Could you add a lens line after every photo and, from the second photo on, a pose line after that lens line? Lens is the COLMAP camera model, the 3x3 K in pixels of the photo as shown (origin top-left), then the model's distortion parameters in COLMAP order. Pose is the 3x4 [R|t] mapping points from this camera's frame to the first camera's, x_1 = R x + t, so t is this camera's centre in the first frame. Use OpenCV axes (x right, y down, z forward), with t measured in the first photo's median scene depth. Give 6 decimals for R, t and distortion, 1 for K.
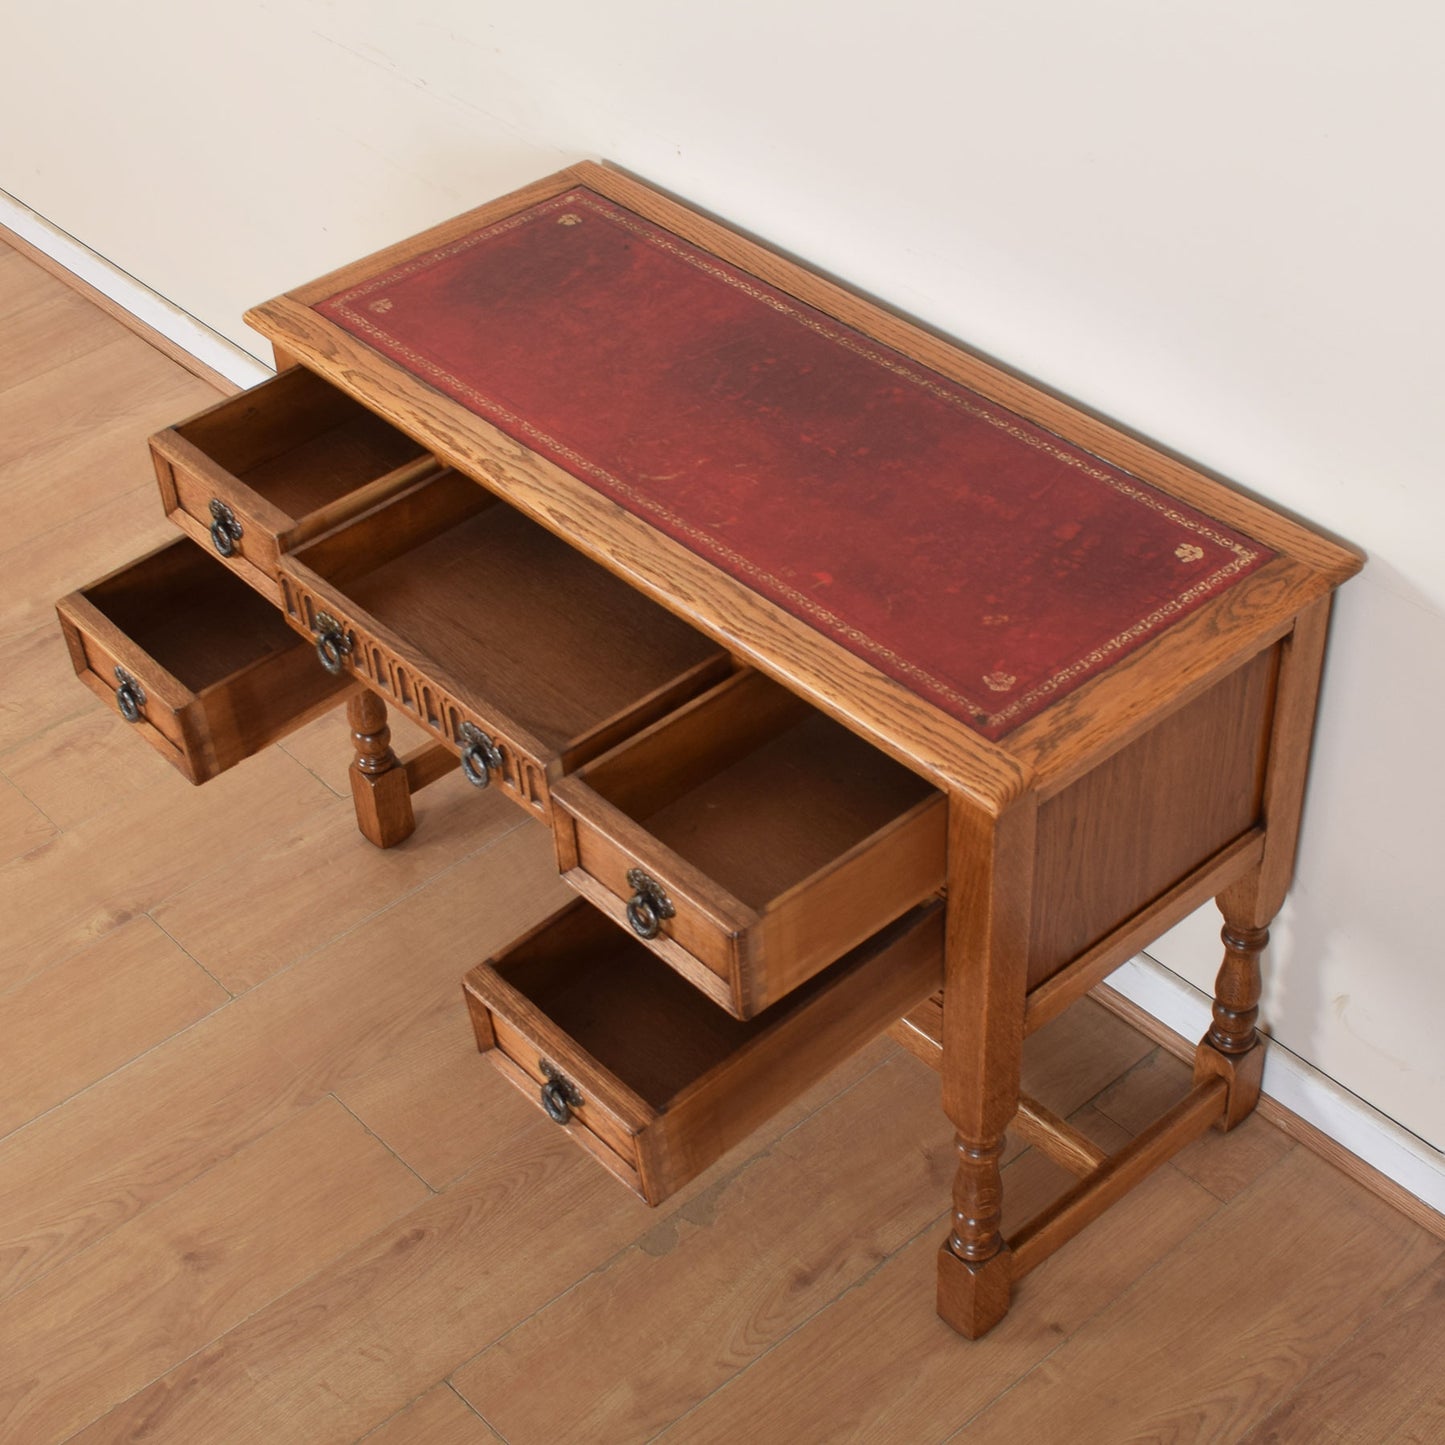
lens RADIAL K [[2509.6, 0, 722.5], [0, 2509.6, 722.5], [0, 0, 1]] dist [-0.059681, -0.136158]
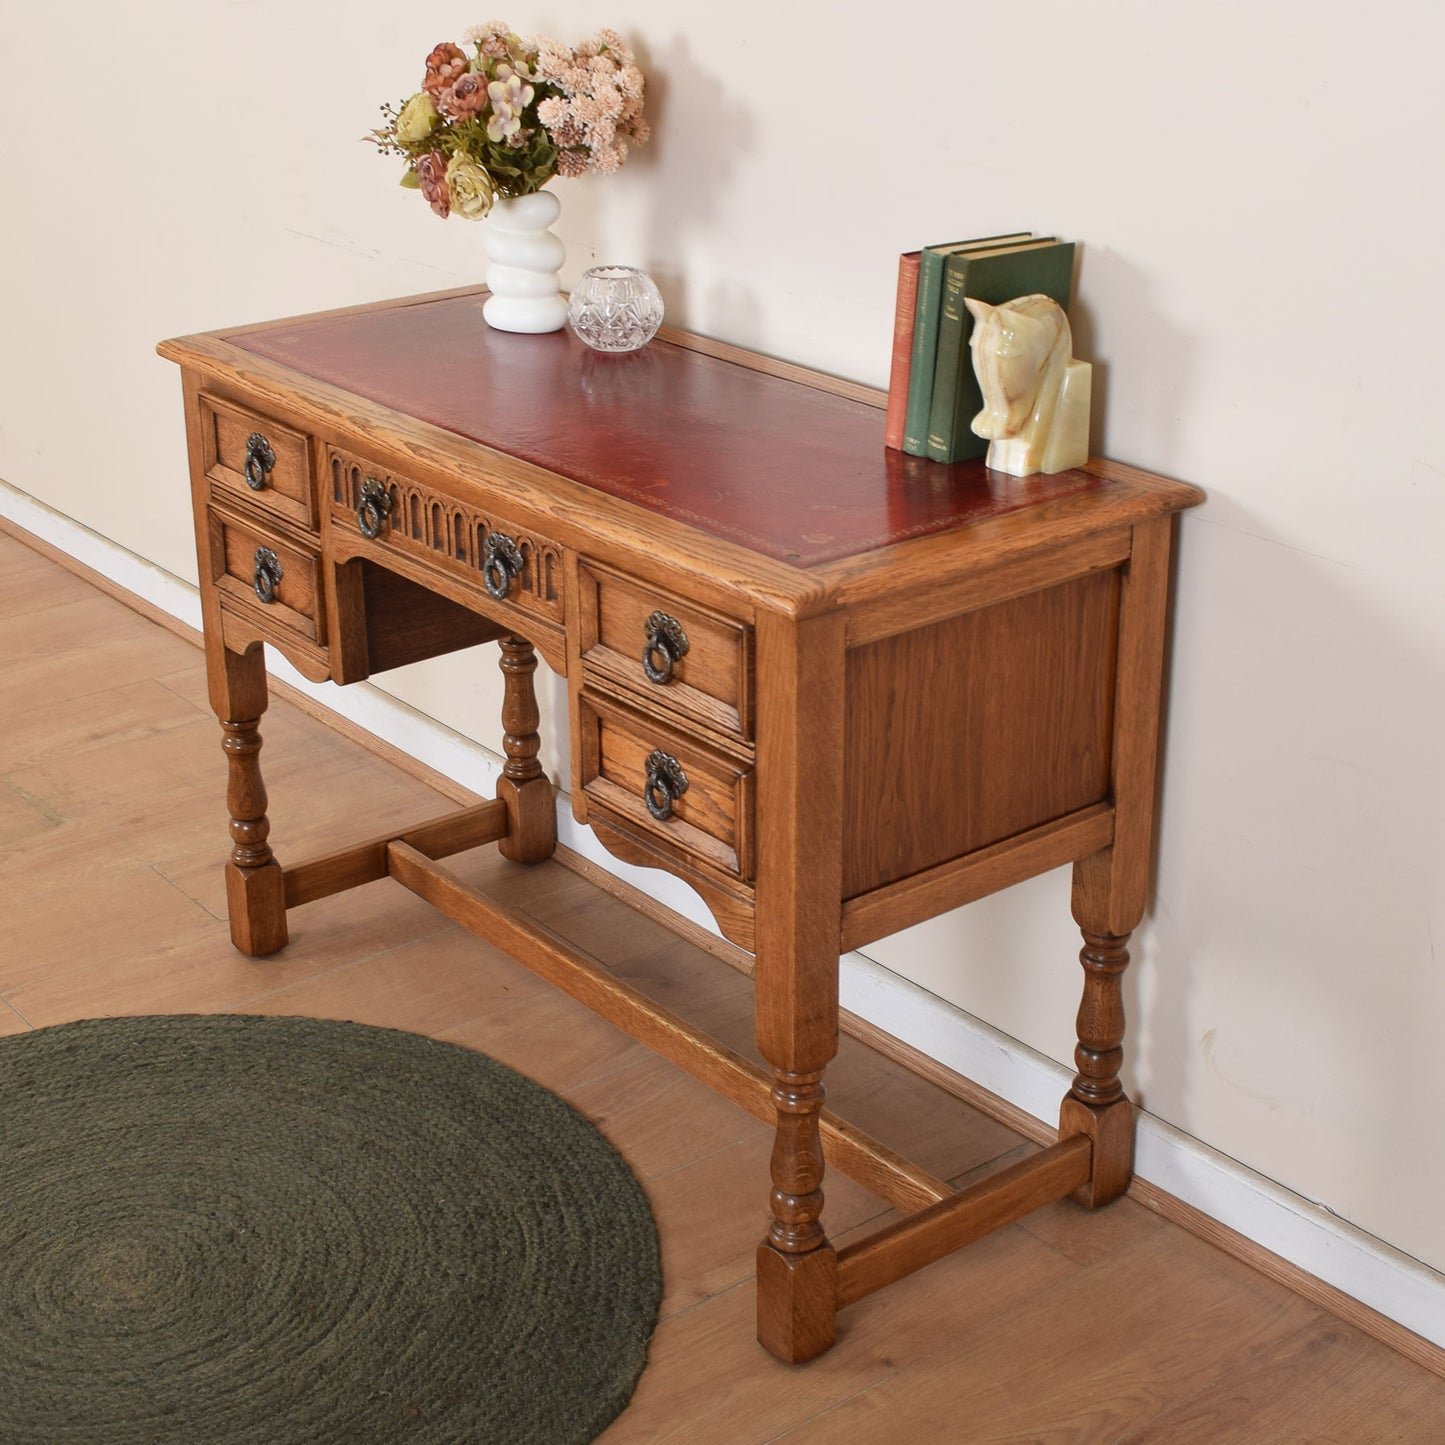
lens RADIAL K [[2480.7, 0, 763.8], [0, 2480.7, 670.3], [0, 0, 1]] dist [-0.070379, -0.048398]
pose [[0.998379, 0.052445, -0.022106, 0.101374], [-0.056737, 0.947688, -0.314116, 0.305758], [0.004476, 0.314861, 0.949127, 0.075472]]
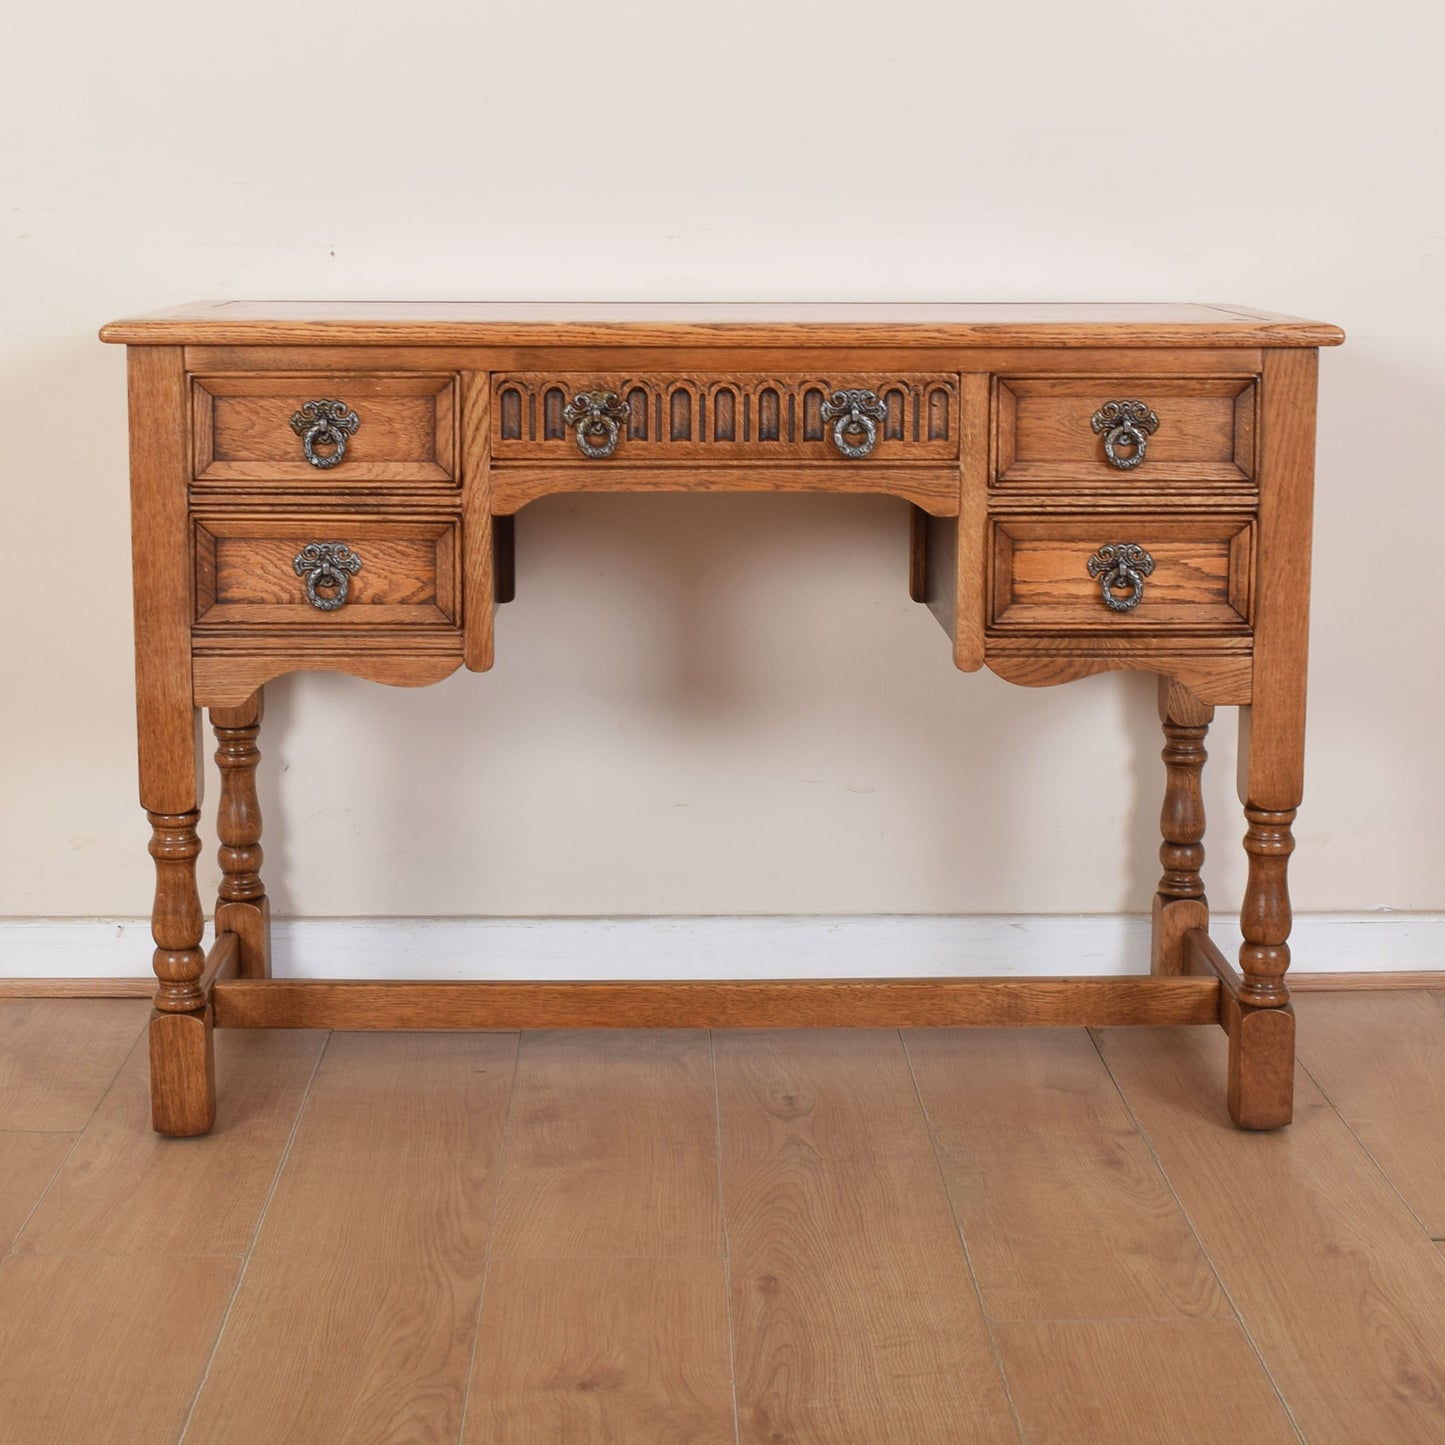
lens RADIAL K [[2669.3, 0, 722.4], [0, 2669.3, 580.4], [0, 0, 1]] dist [-0.064512, -0.089181]
pose [[0.645199, -0.065526, 0.761200, -0.818706], [0.468722, 0.820734, -0.326642, 0.321104], [-0.603339, 0.567540, 0.560250, 0.481444]]
